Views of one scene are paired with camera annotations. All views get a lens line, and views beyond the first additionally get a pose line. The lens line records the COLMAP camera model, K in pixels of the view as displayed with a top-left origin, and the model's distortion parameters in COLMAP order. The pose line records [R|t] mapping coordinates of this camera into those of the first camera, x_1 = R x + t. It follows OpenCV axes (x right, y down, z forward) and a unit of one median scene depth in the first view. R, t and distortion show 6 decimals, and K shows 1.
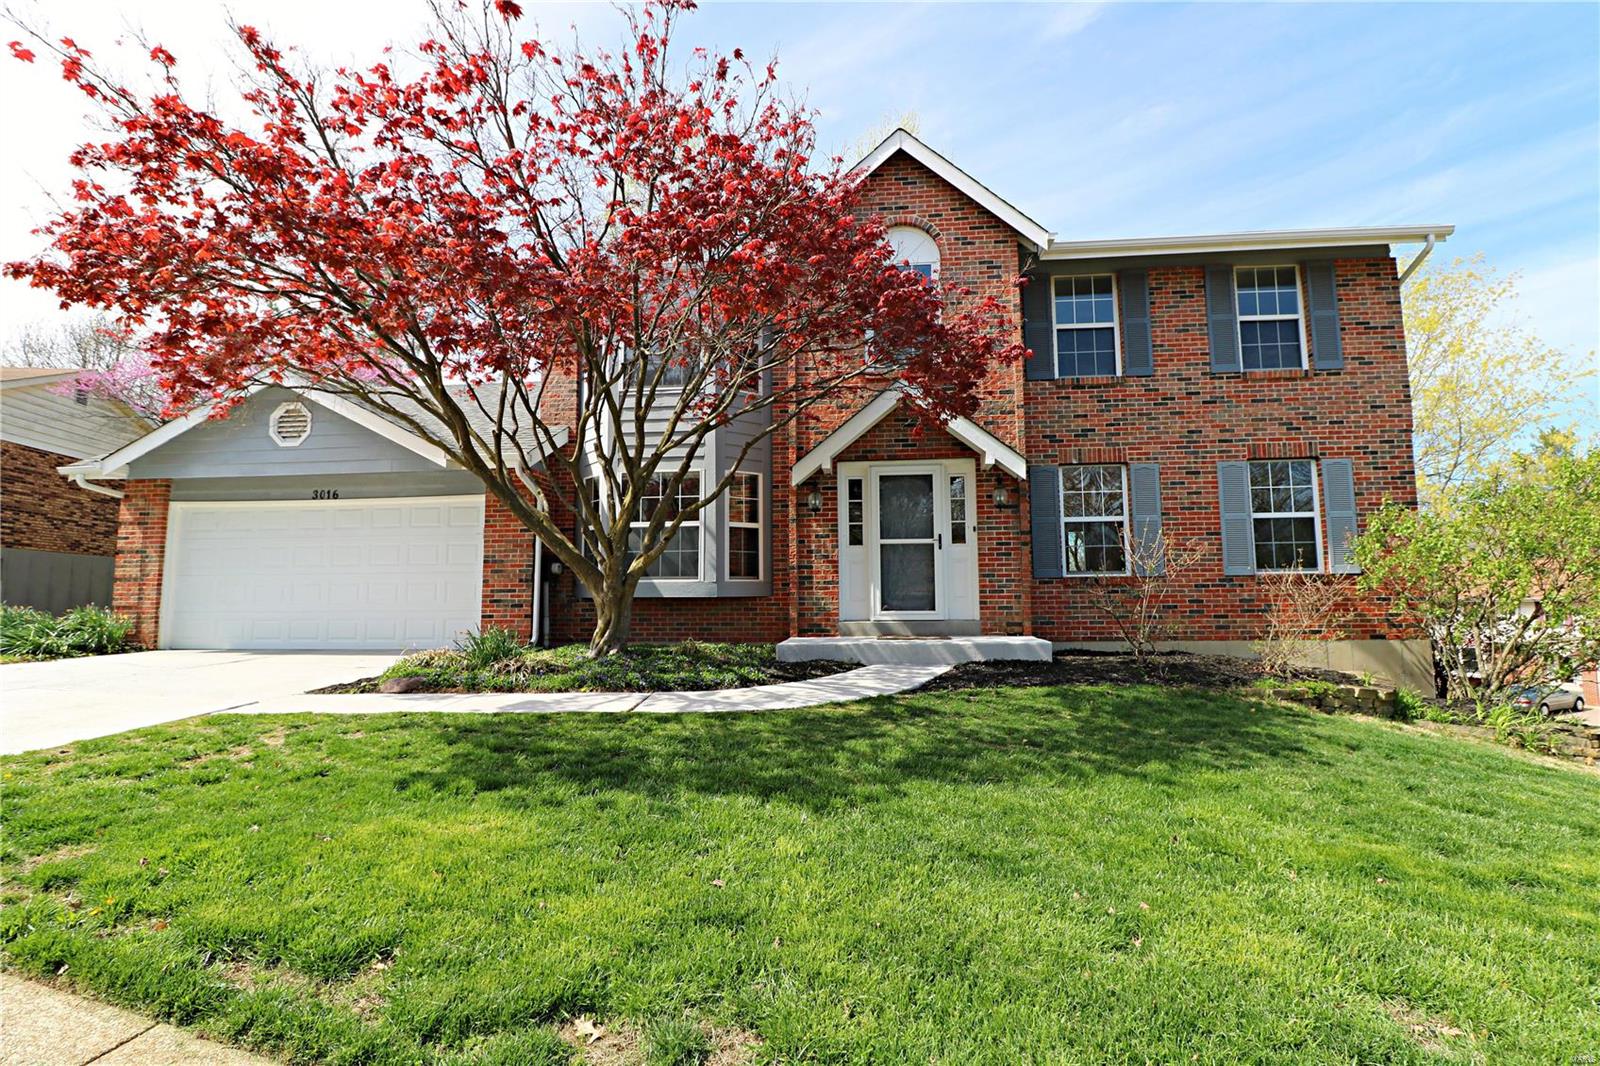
lens RADIAL K [[751.0, 0, 803.3], [0, 751.0, 539.5], [0, 0, 1]] dist [-0.005009, -0.009107]
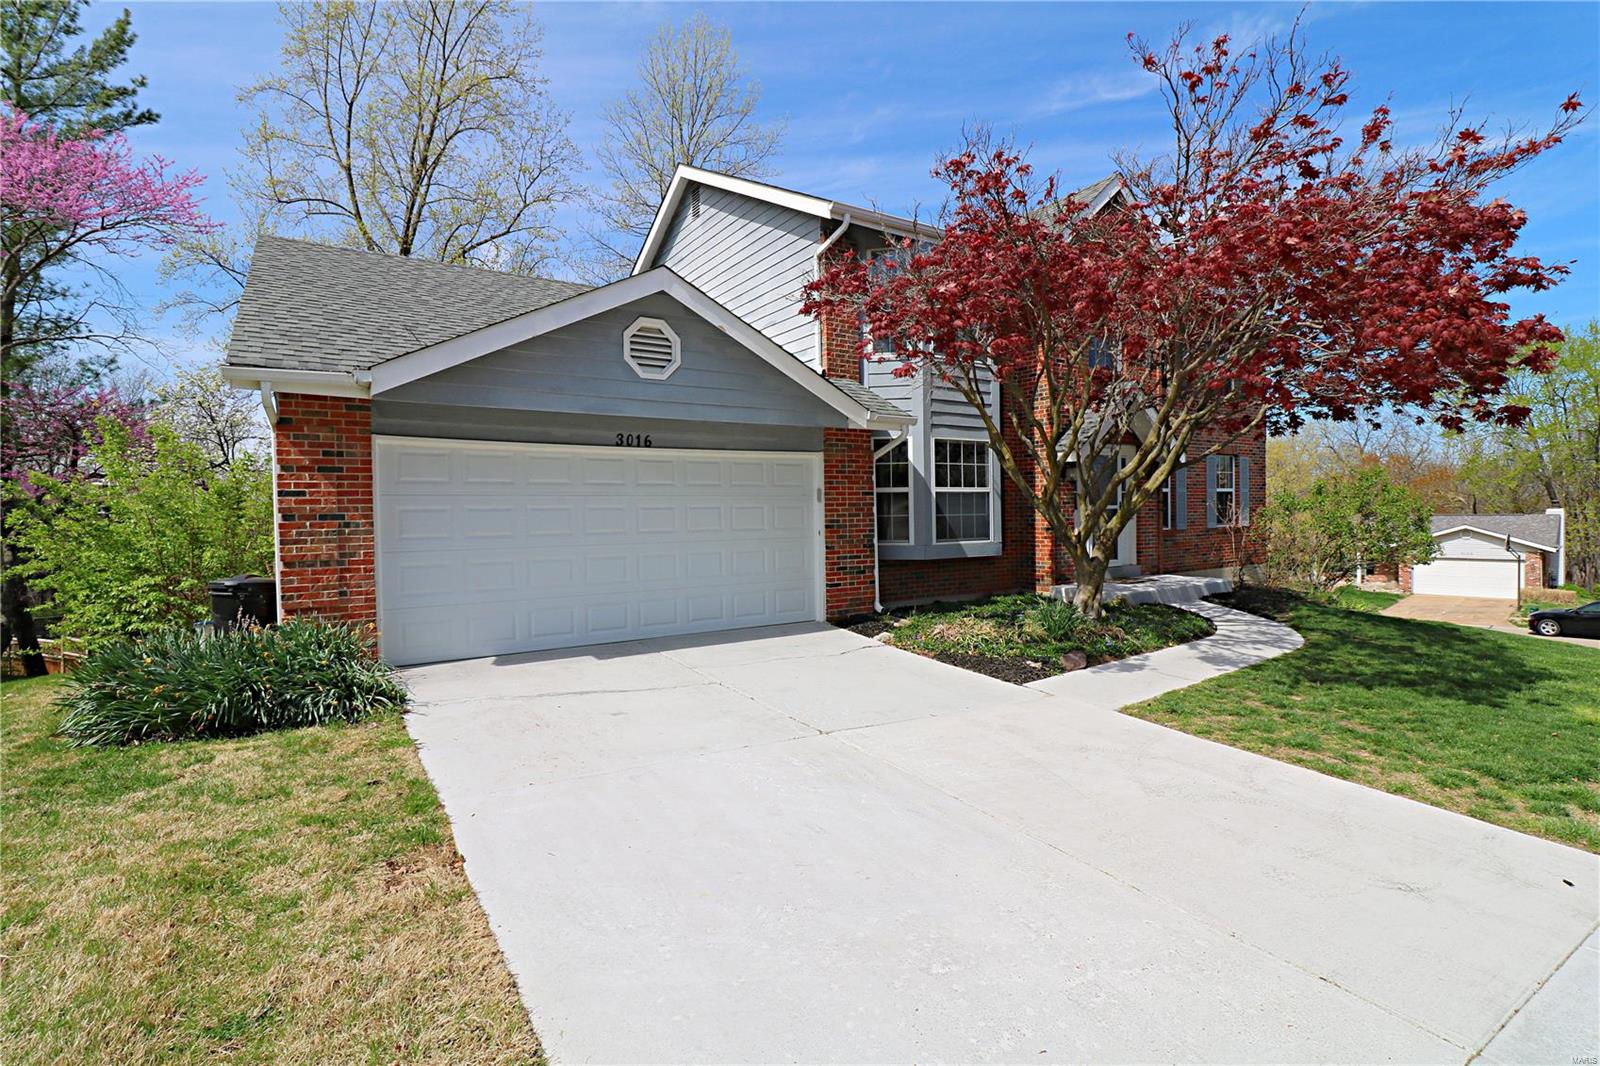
lens RADIAL K [[751.0, 0, 801.9], [0, 751.0, 525.9], [0, 0, 1]] dist [-0.005009, -0.009107]
pose [[0.779215, -0.015654, 0.626561, -1.064348], [-0.044046, 0.995849, 0.079658, -0.044909], [-0.625207, -0.089669, 0.775291, 0.316984]]
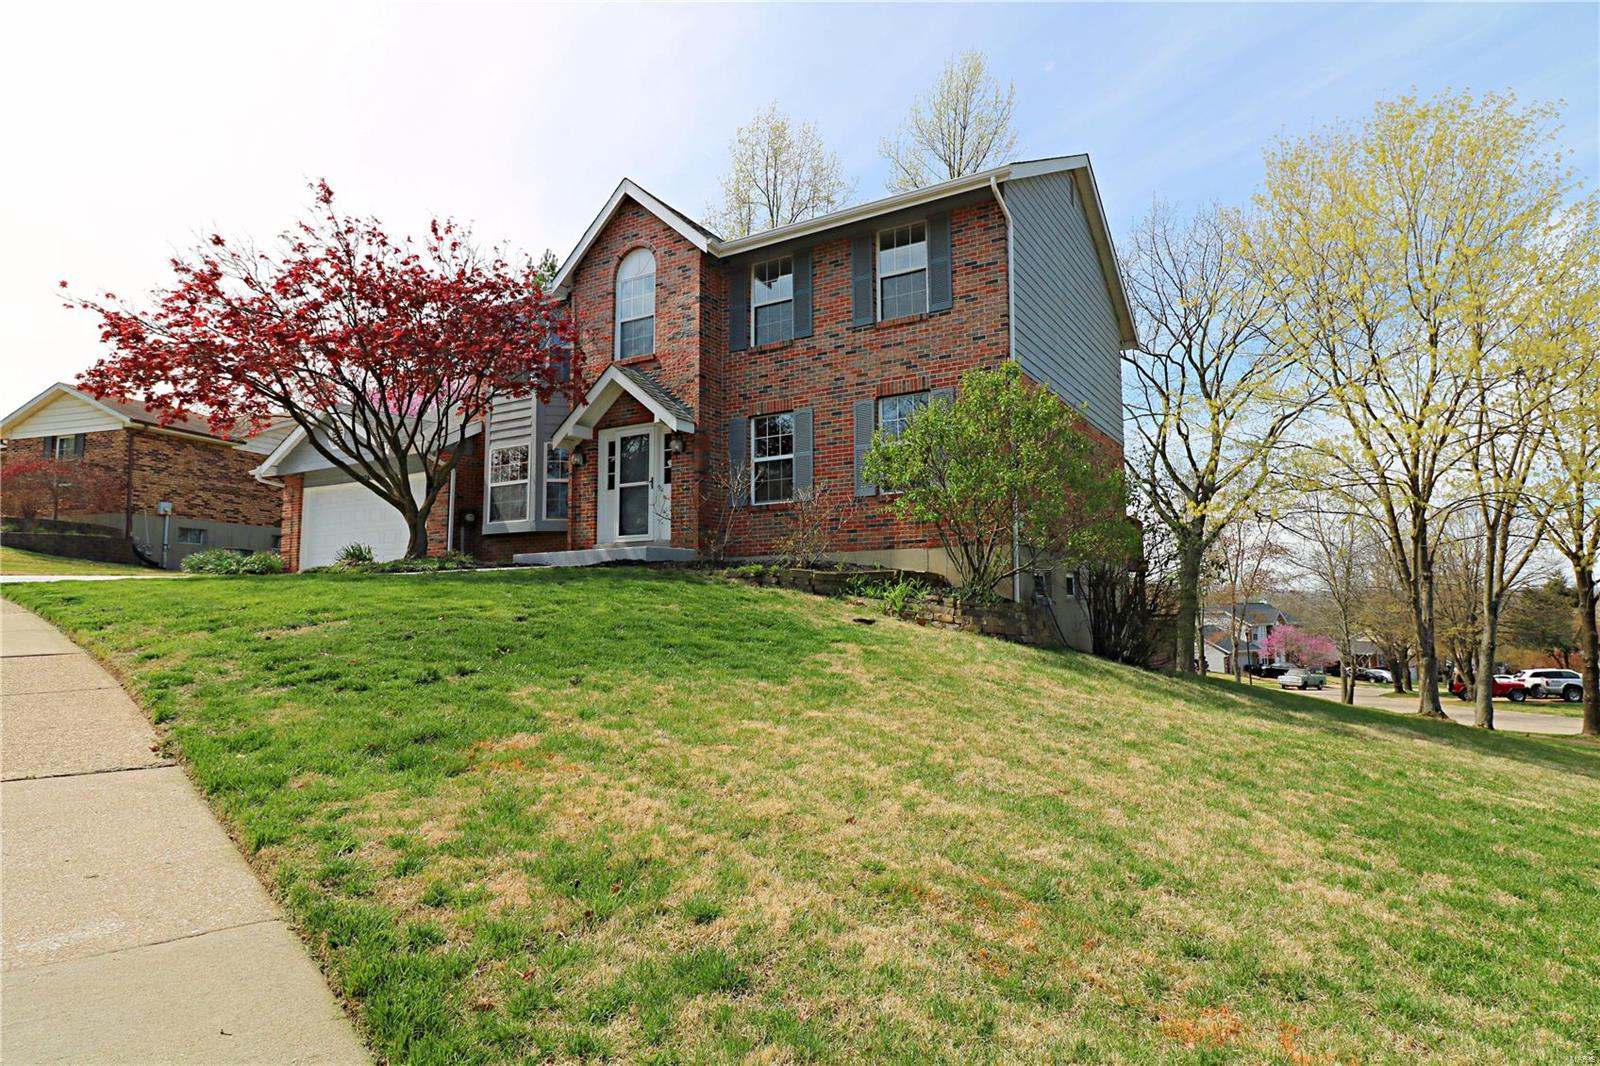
lens RADIAL K [[862.0, 0, 801.5], [0, 862.0, 533.0], [0, 0, 1]] dist [-0.005398, -0.001561]
pose [[0.900496, -0.034087, -0.433527, 1.065652], [0.036389, 0.999333, -0.002989, 0.104373], [0.433339, -0.013084, 0.901136, -0.267475]]
